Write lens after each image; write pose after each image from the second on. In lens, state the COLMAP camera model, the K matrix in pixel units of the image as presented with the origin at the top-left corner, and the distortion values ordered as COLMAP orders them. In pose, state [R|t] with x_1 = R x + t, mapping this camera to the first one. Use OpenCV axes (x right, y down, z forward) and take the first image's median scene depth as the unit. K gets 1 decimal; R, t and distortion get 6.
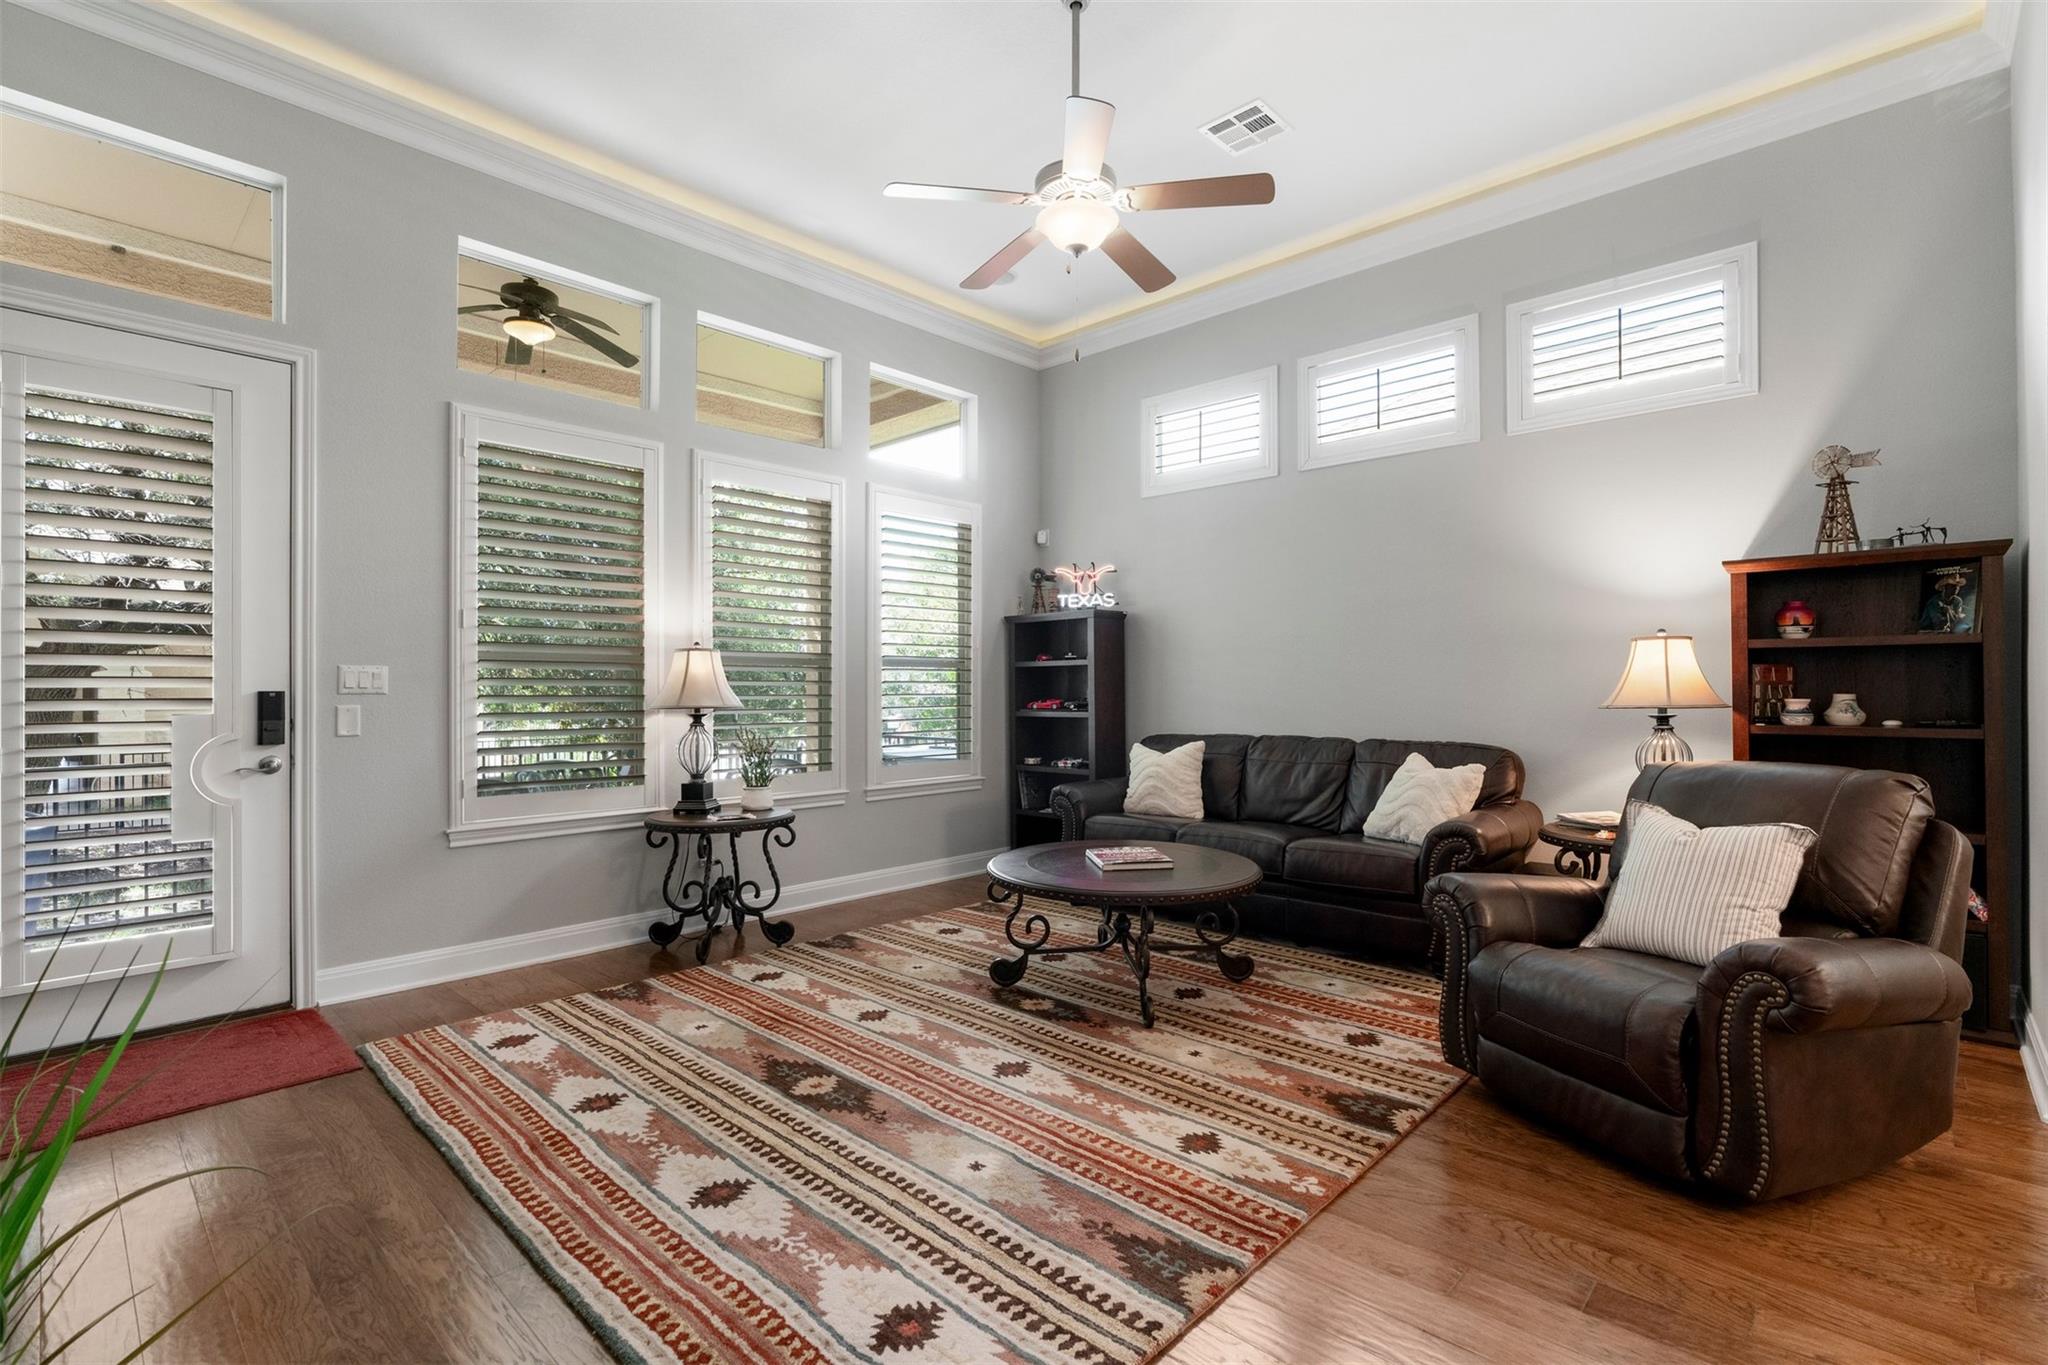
lens RADIAL K [[932.2, 0, 1011.0], [0, 932.2, 677.7], [0, 0, 1]] dist [-0.012711, 0.000913]
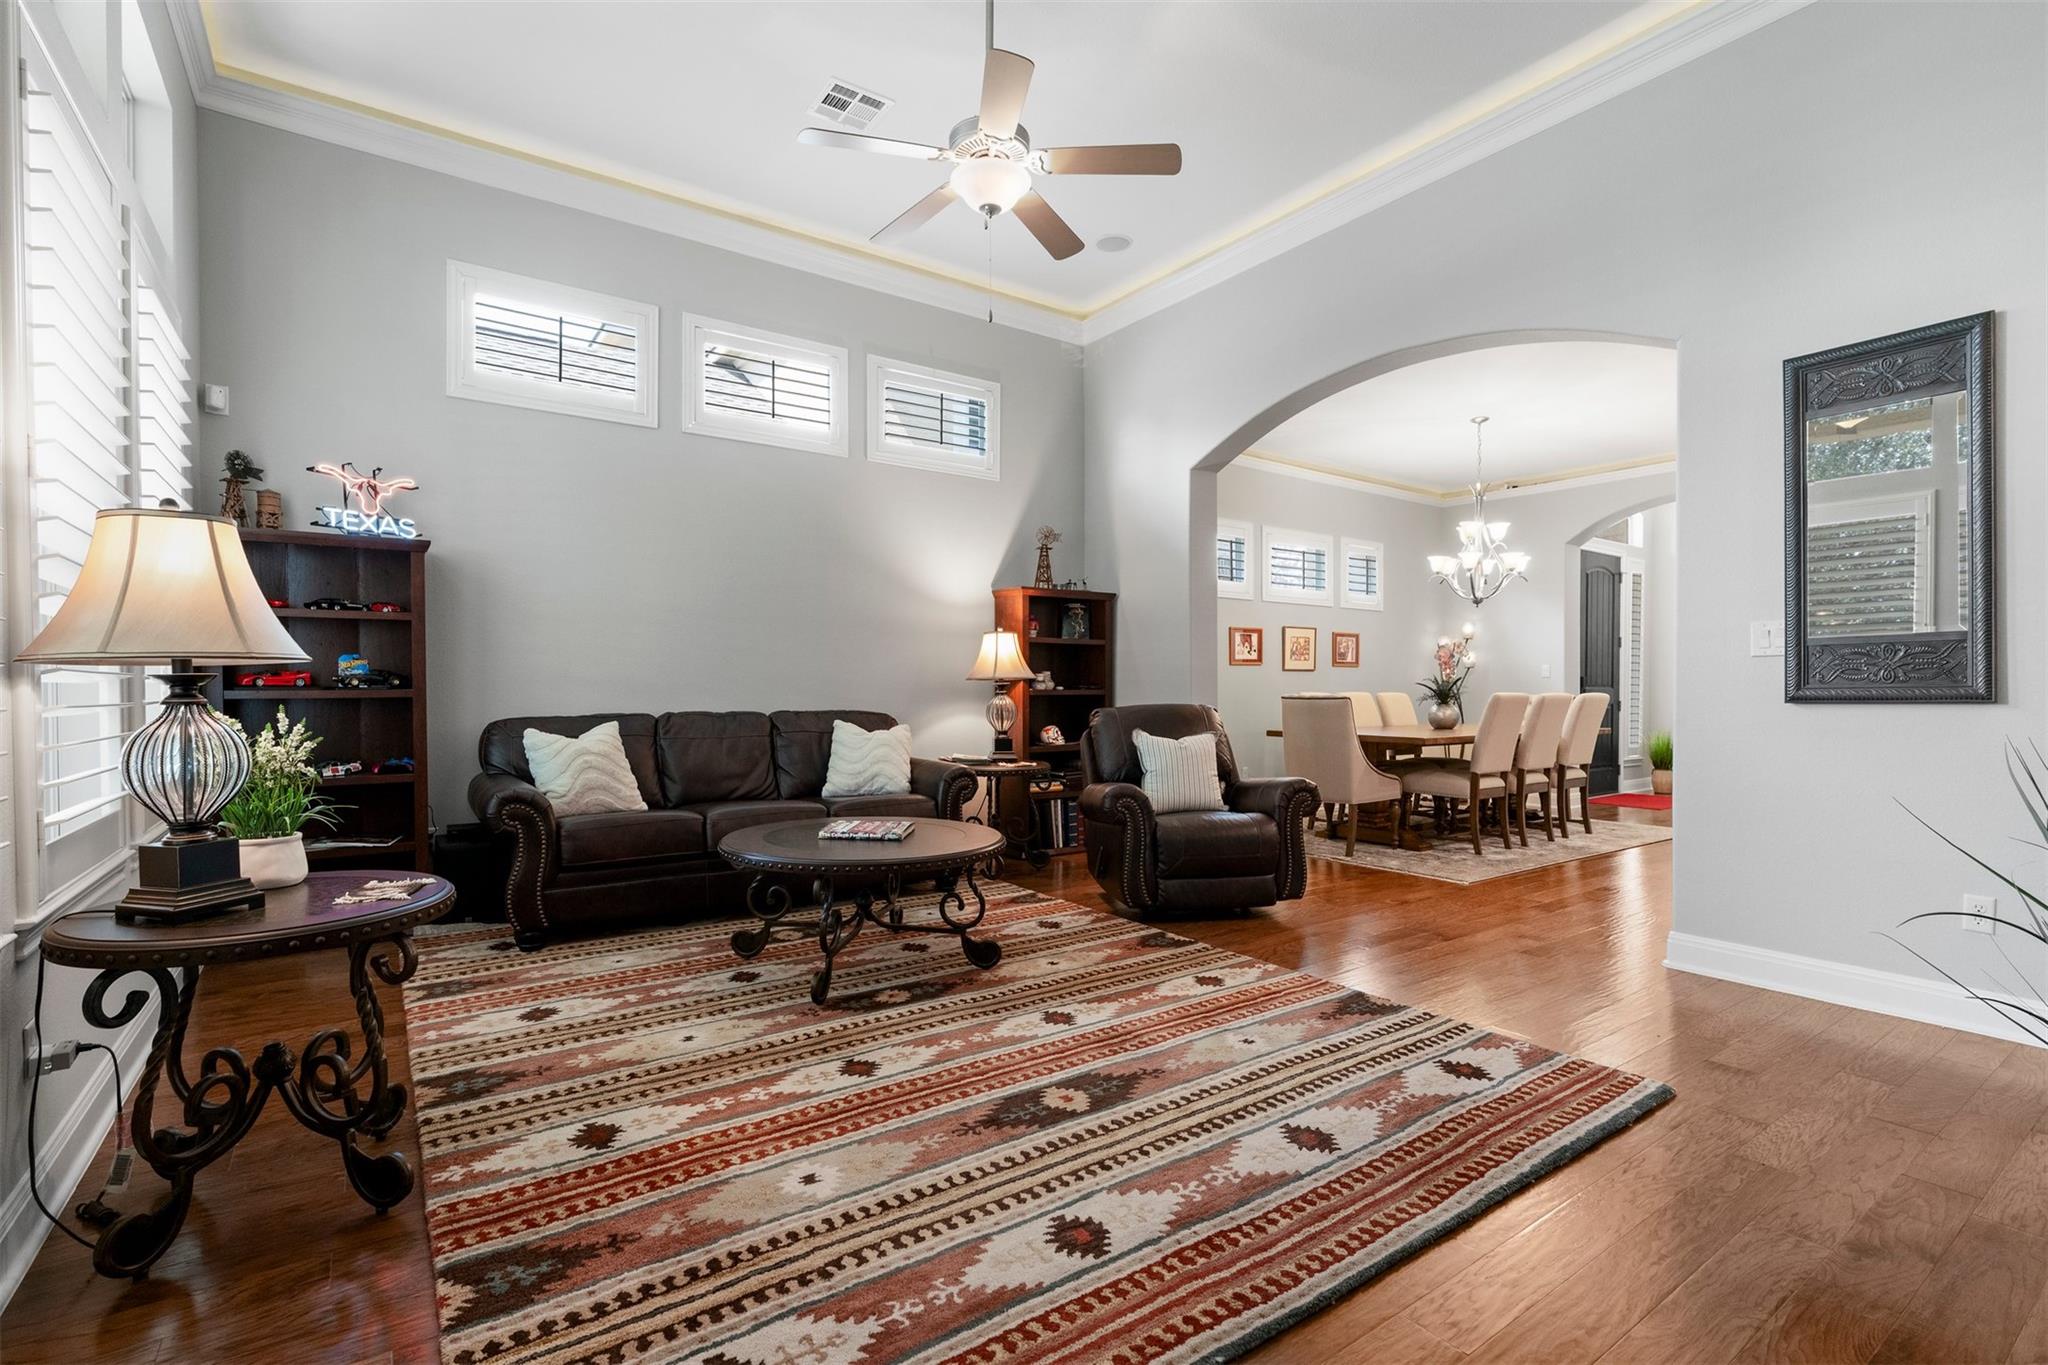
lens RADIAL K [[932.2, 0, 1065.9], [0, 932.2, 692.7], [0, 0, 1]] dist [-0.012711, 0.000913]
pose [[0.179461, -0.003468, 0.983759, -0.827401], [-0.013906, 0.999885, 0.006062, 0.046899], [-0.983667, -0.014768, 0.179393, 0.671159]]
